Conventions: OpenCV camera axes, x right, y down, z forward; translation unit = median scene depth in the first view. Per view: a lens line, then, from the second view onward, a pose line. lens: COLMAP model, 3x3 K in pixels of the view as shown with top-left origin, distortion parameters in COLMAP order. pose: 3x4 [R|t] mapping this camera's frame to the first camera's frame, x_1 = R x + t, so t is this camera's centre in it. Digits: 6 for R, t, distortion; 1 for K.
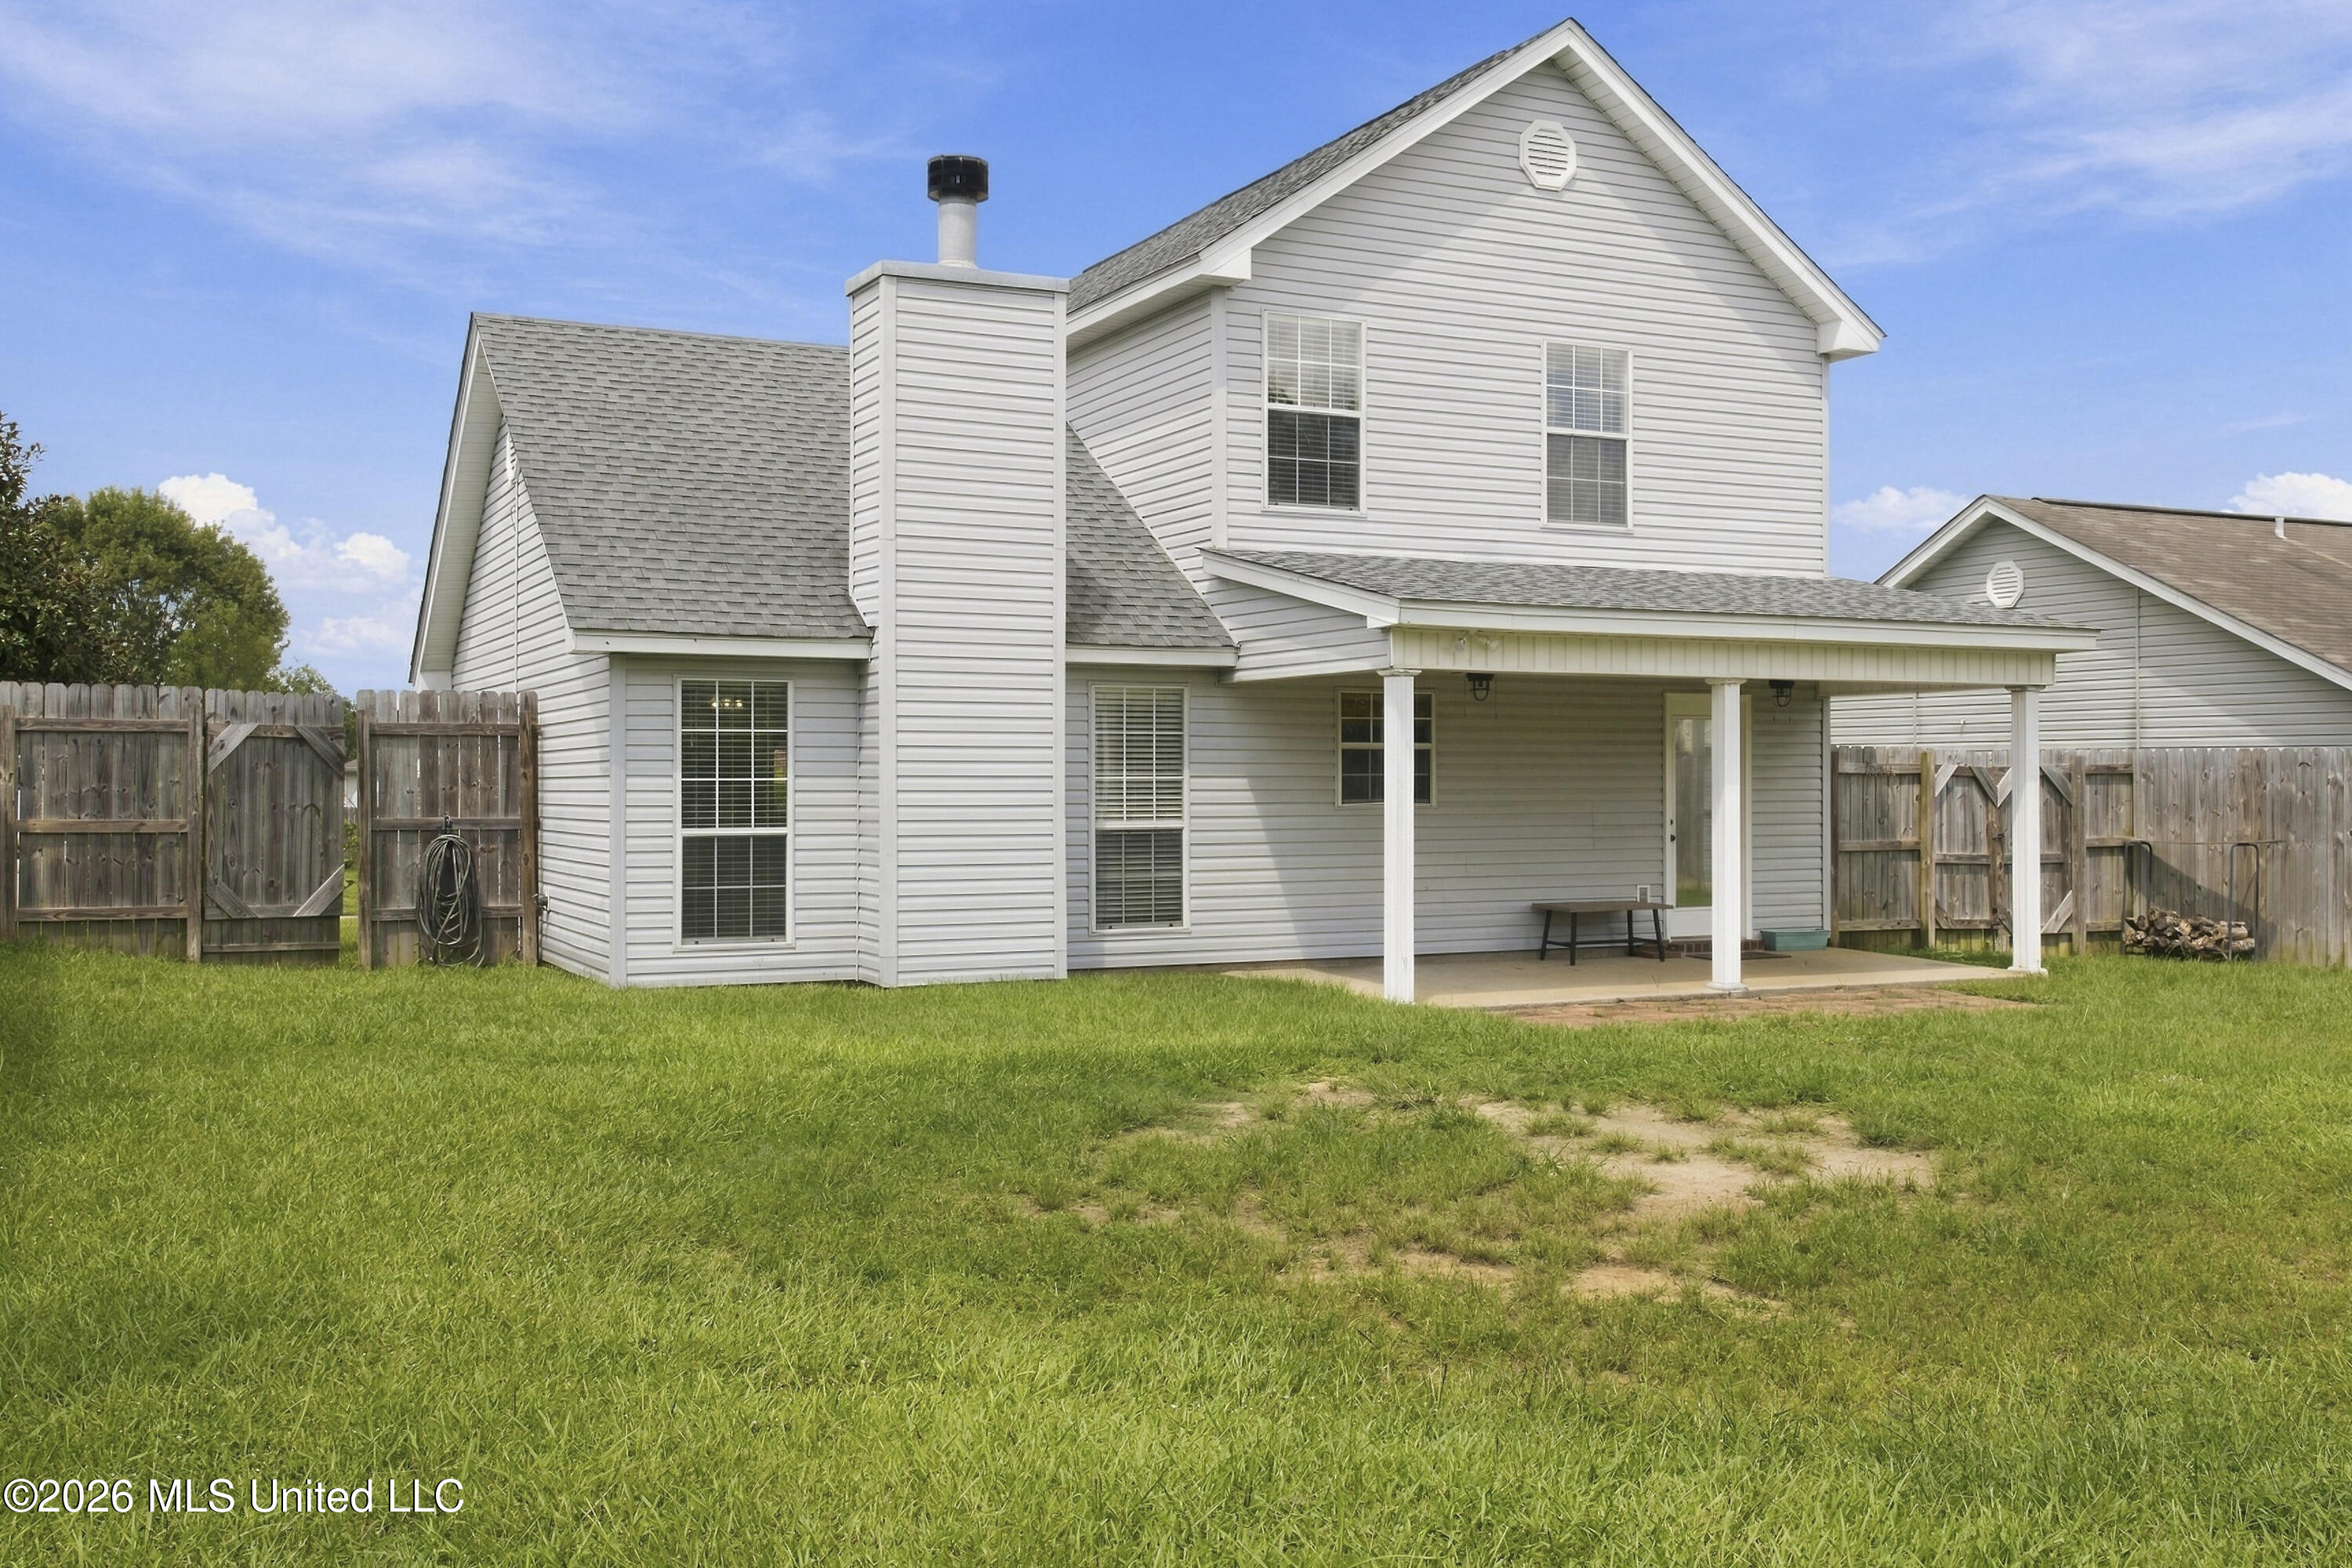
lens RADIAL K [[2197.7, 0, 1176.8], [0, 2197.7, 792.5], [0, 0, 1]] dist [-0.017778, 0.000000]
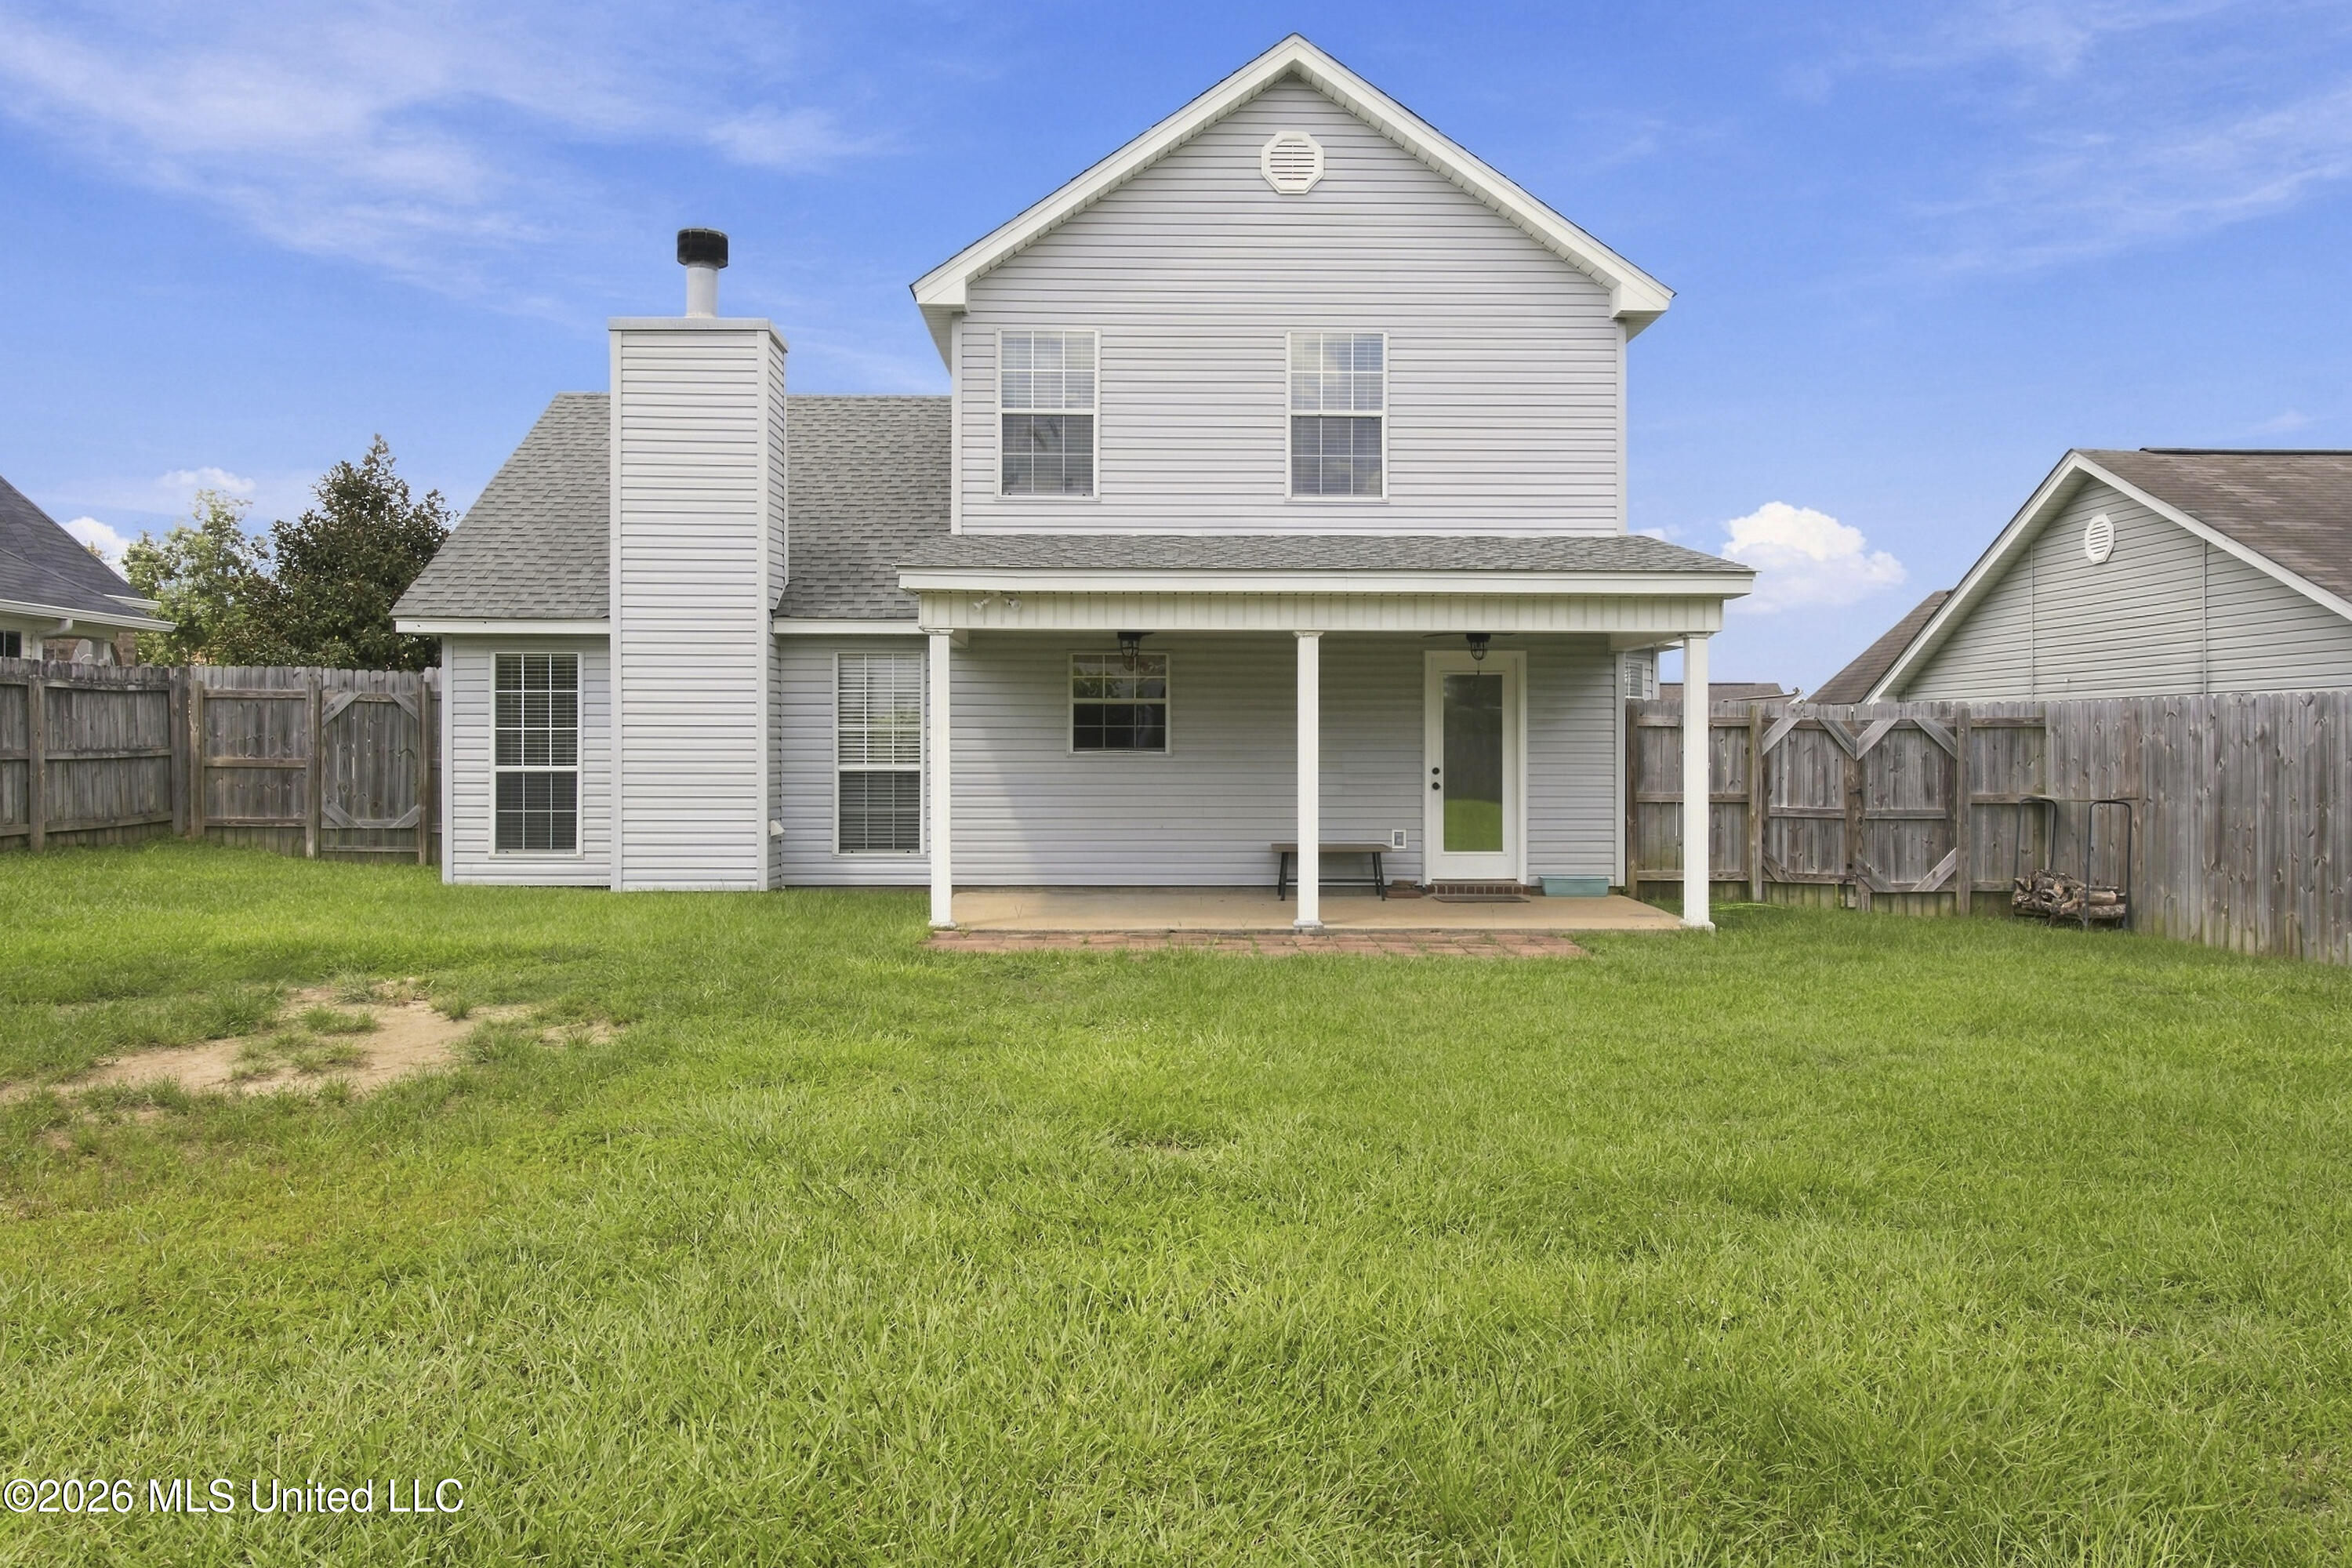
lens RADIAL K [[1702.6, 0, 1173.2], [0, 1702.6, 767.4], [0, 0, 1]] dist [-0.014671, -0.004413]
pose [[0.907187, 0.006908, -0.420671, 0.495664], [-0.005380, 0.999974, 0.004818, 0.008871], [0.420694, -0.002107, 0.907200, 0.211779]]
